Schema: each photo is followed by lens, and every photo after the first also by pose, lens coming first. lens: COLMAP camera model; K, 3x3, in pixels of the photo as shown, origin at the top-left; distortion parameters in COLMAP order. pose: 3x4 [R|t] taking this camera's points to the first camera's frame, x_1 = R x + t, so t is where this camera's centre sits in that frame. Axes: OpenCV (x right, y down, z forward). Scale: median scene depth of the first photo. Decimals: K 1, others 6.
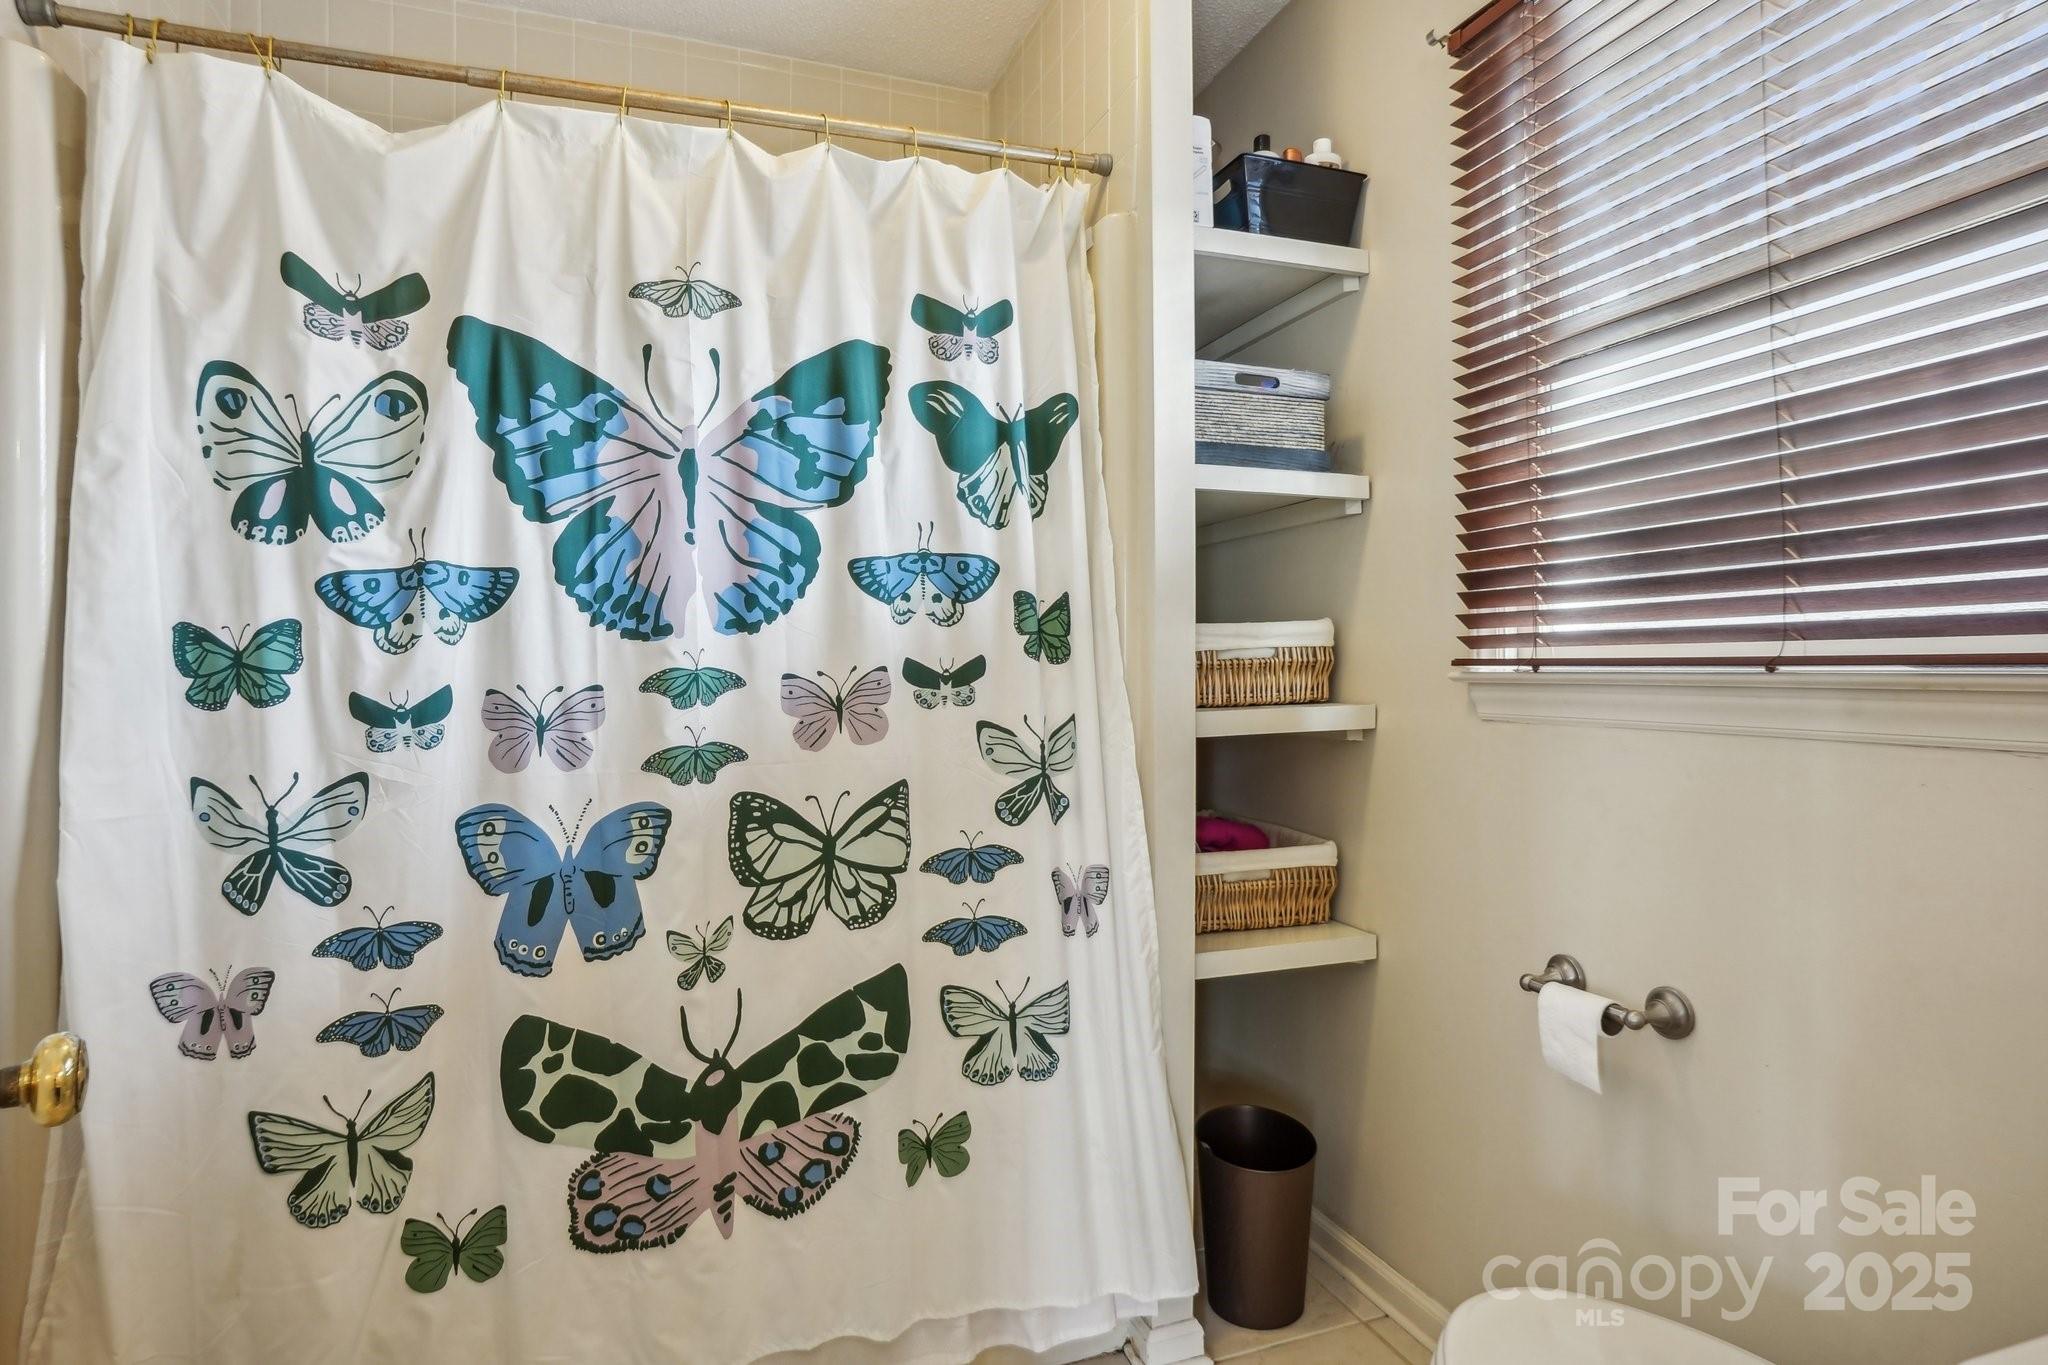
lens RADIAL K [[1114.2, 0, 1019.3], [0, 1114.2, 682.6], [0, 0, 1]] dist [-0.043639, 0.019688]
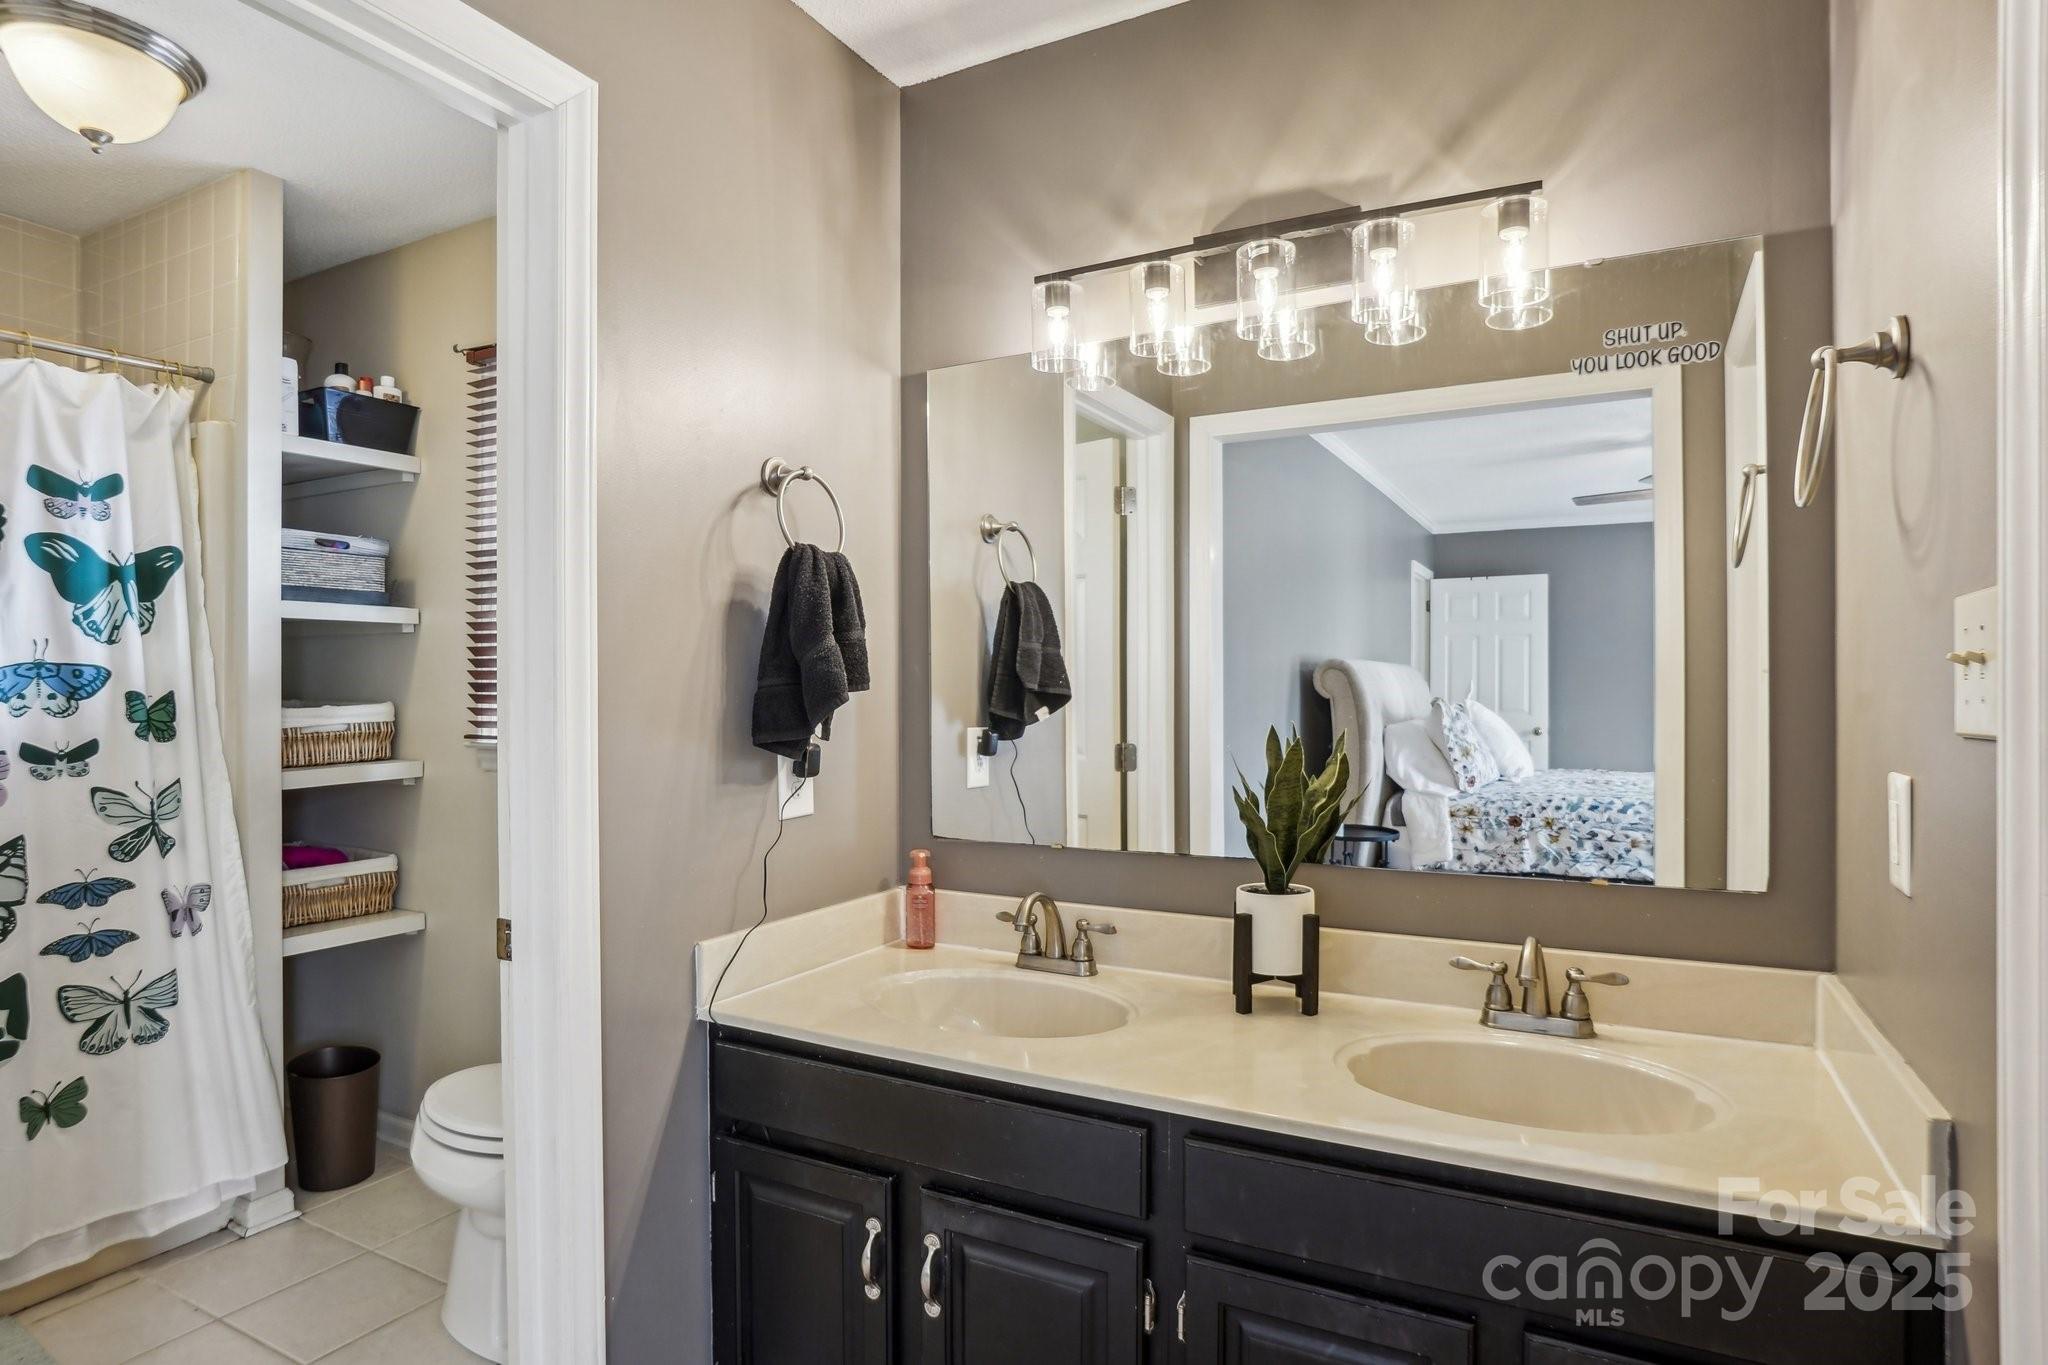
lens RADIAL K [[1114.2, 0, 1031.1], [0, 1114.2, 696.2], [0, 0, 1]] dist [-0.043639, 0.019688]
pose [[0.741485, -0.000184, 0.670969, -0.077760], [0.003925, 0.999984, -0.004064, -0.064860], [-0.670957, 0.005647, 0.741474, -0.733905]]
